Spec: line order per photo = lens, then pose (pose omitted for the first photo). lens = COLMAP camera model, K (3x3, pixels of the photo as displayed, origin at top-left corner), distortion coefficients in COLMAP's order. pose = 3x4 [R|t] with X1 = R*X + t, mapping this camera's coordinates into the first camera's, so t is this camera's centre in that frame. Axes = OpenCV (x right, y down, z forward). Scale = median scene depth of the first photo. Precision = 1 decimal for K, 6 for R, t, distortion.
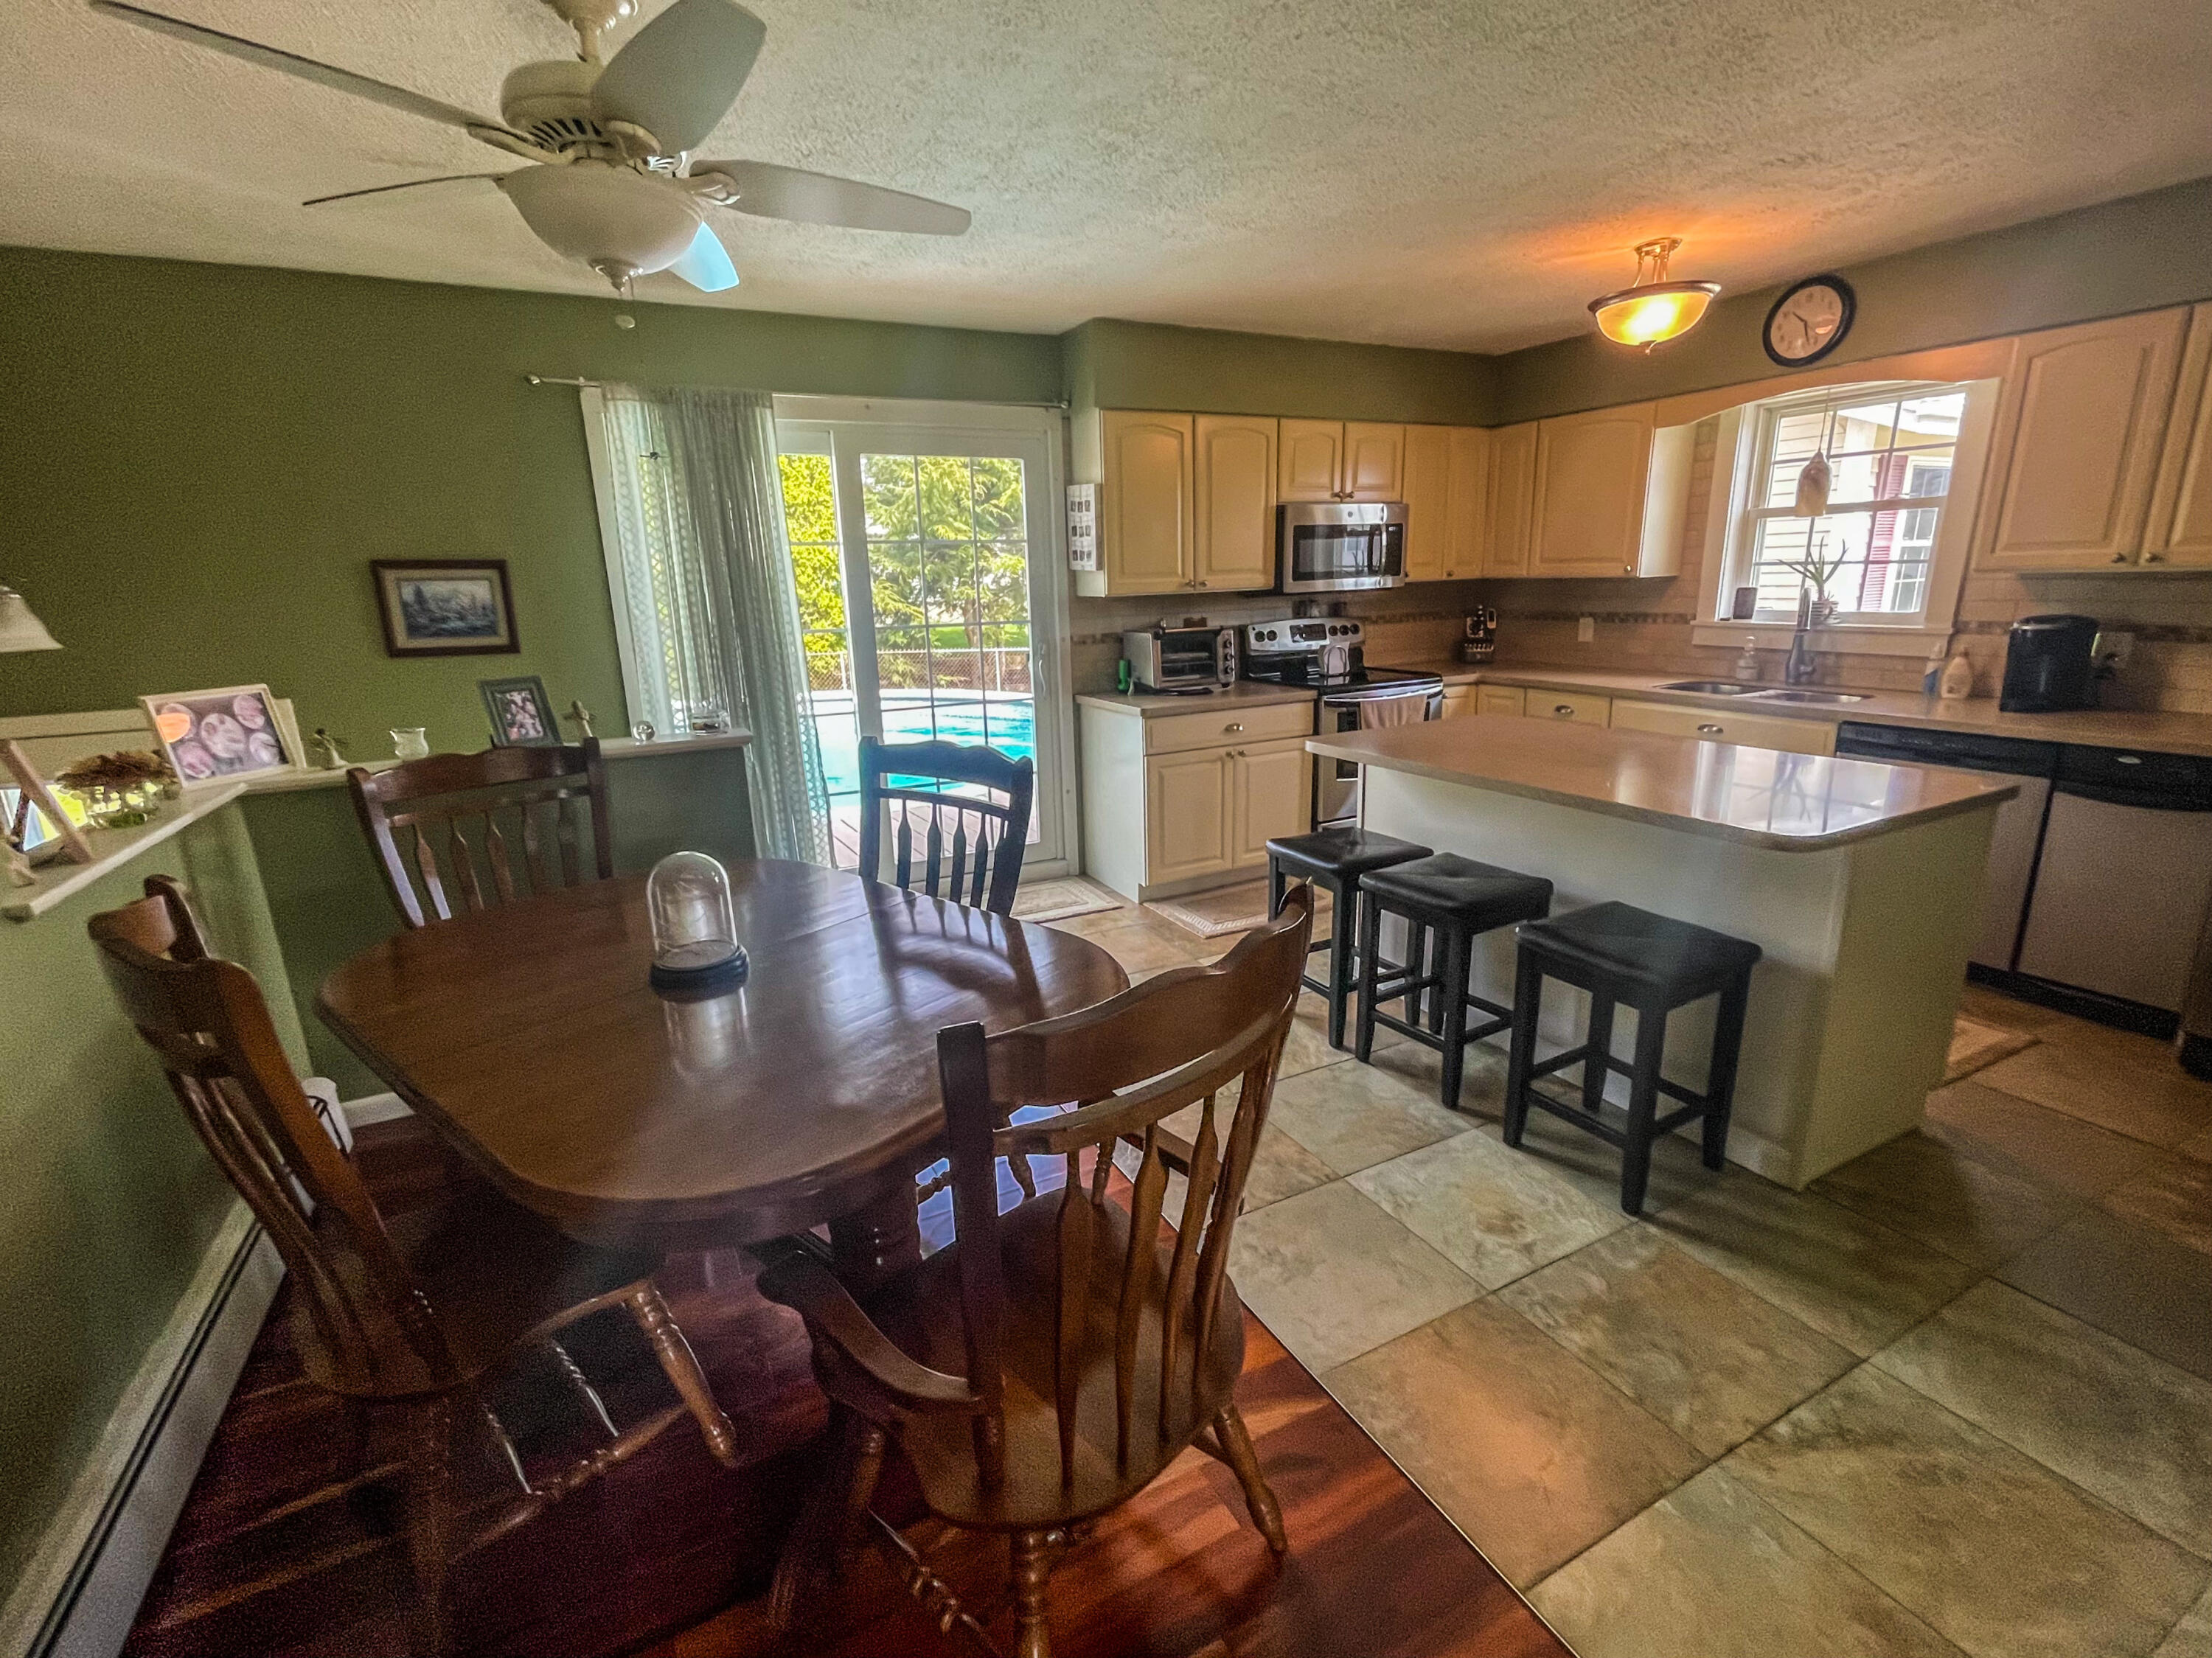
lens RADIAL K [[984.8, 0, 1104.7], [0, 984.8, 833.0], [0, 0, 1]] dist [0.005449, 0.000828]
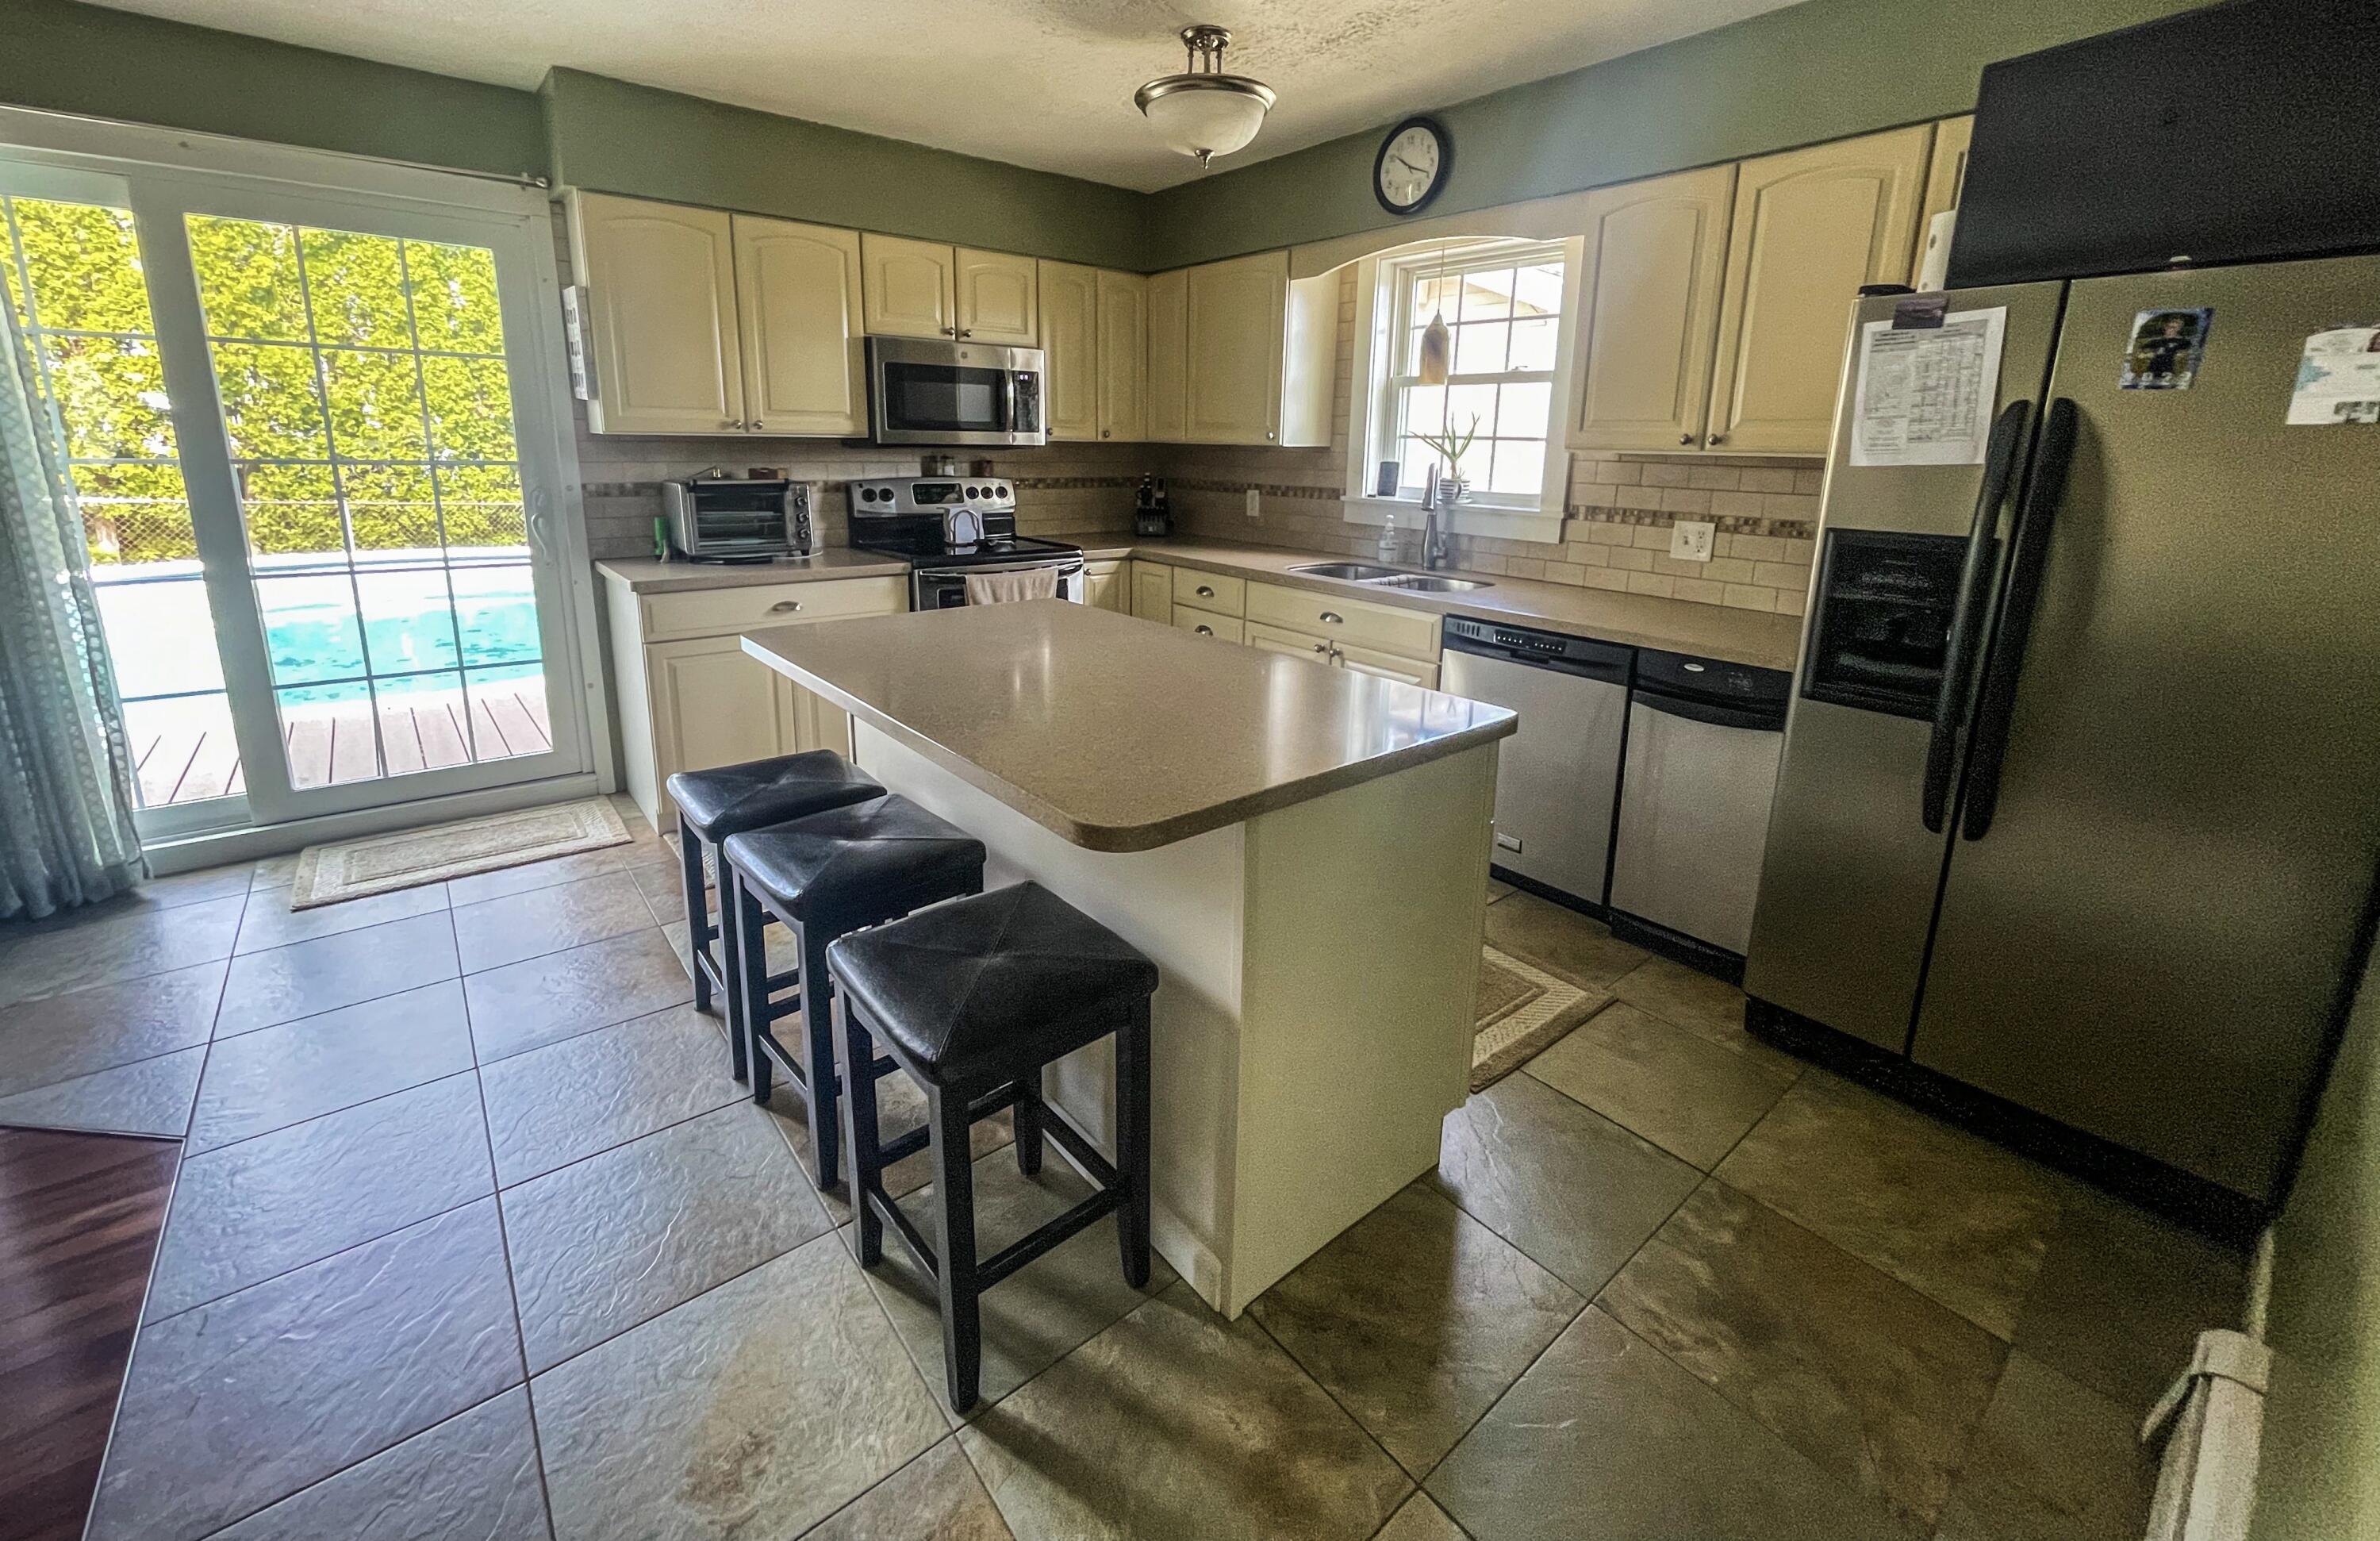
lens RADIAL K [[968.4, 0, 1179.1], [0, 968.4, 655.7], [0, 0, 1]] dist [-0.000655, -0.000005]
pose [[0.977095, 0.003267, 0.212777, 0.278487], [0.005756, 0.999110, -0.041775, -0.034505], [-0.212724, 0.042043, 0.976207, 0.181119]]
